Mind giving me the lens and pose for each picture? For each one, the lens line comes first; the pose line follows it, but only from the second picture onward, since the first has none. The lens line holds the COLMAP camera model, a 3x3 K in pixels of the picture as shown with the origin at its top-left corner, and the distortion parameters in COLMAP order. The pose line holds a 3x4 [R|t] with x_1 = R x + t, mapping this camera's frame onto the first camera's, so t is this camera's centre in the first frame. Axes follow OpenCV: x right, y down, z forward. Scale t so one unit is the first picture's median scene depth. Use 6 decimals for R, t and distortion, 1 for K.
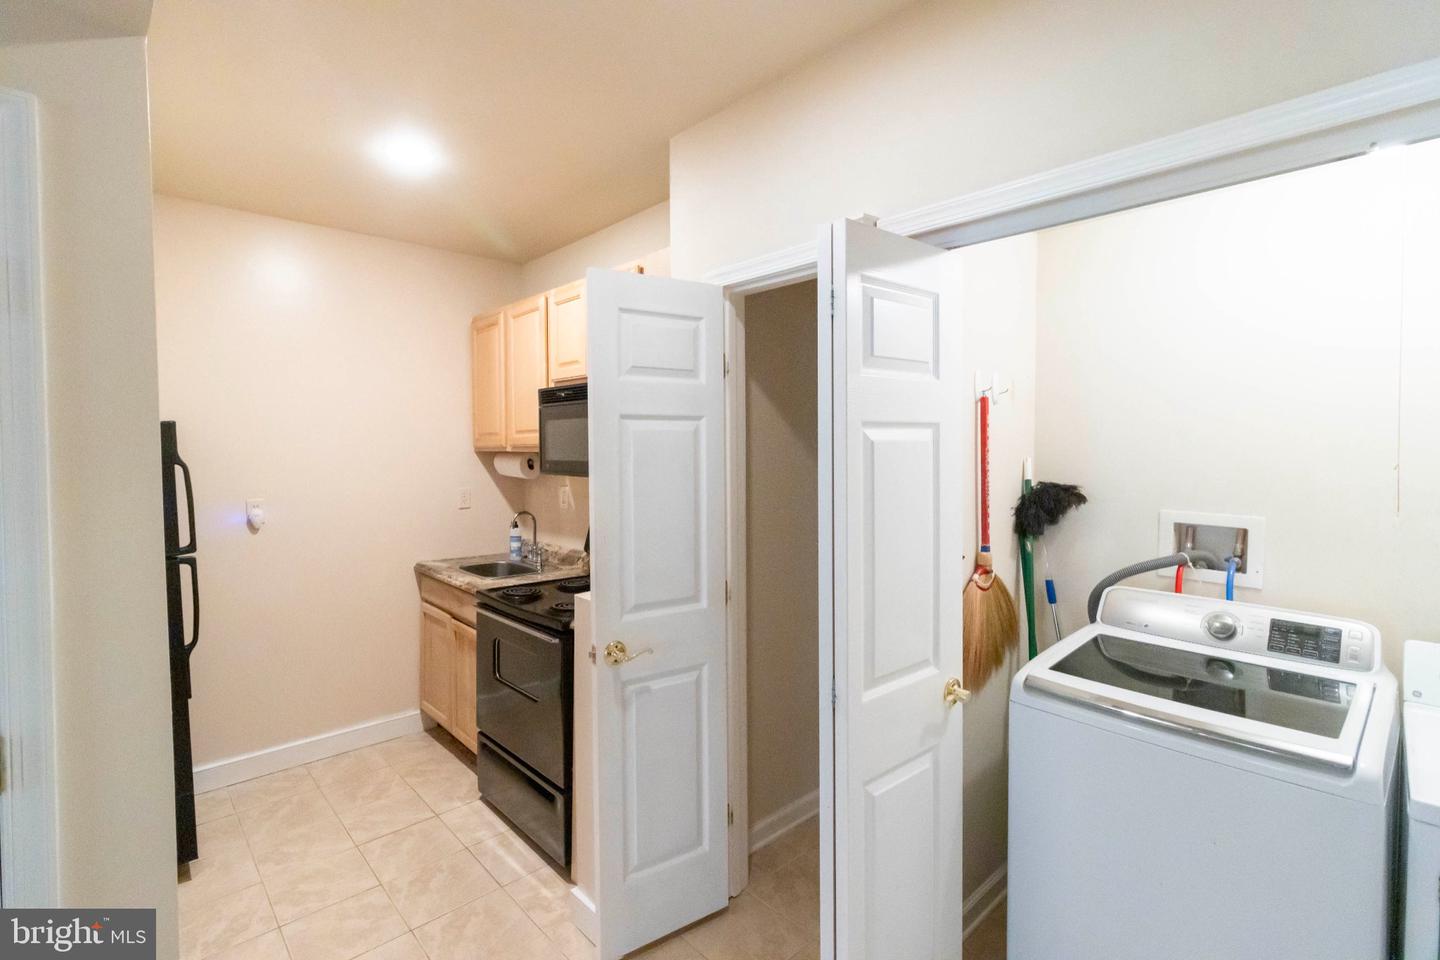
lens RADIAL K [[659.9, 0, 722.6], [0, 659.9, 461.8], [0, 0, 1]] dist [0.000186, -0.000413]
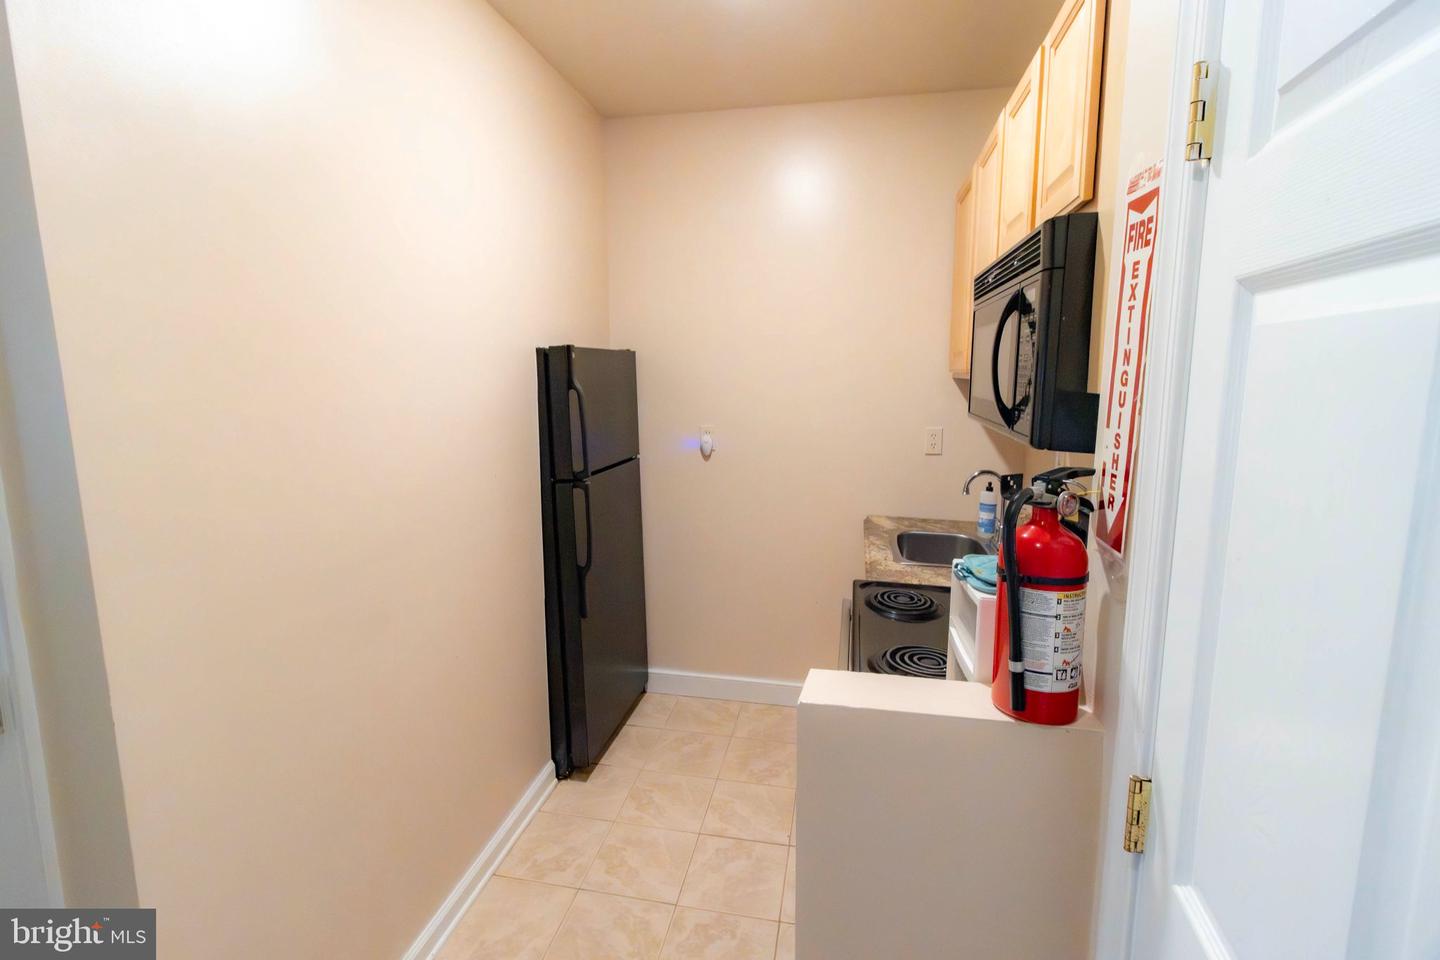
lens RADIAL K [[659.9, 0, 721.9], [0, 659.9, 462.8], [0, 0, 1]] dist [0.000186, -0.000413]
pose [[0.579750, 0.119409, -0.805997, 0.117947], [-0.021486, 0.991100, 0.131377, -0.021130], [0.814511, -0.058848, 0.577156, 0.595735]]
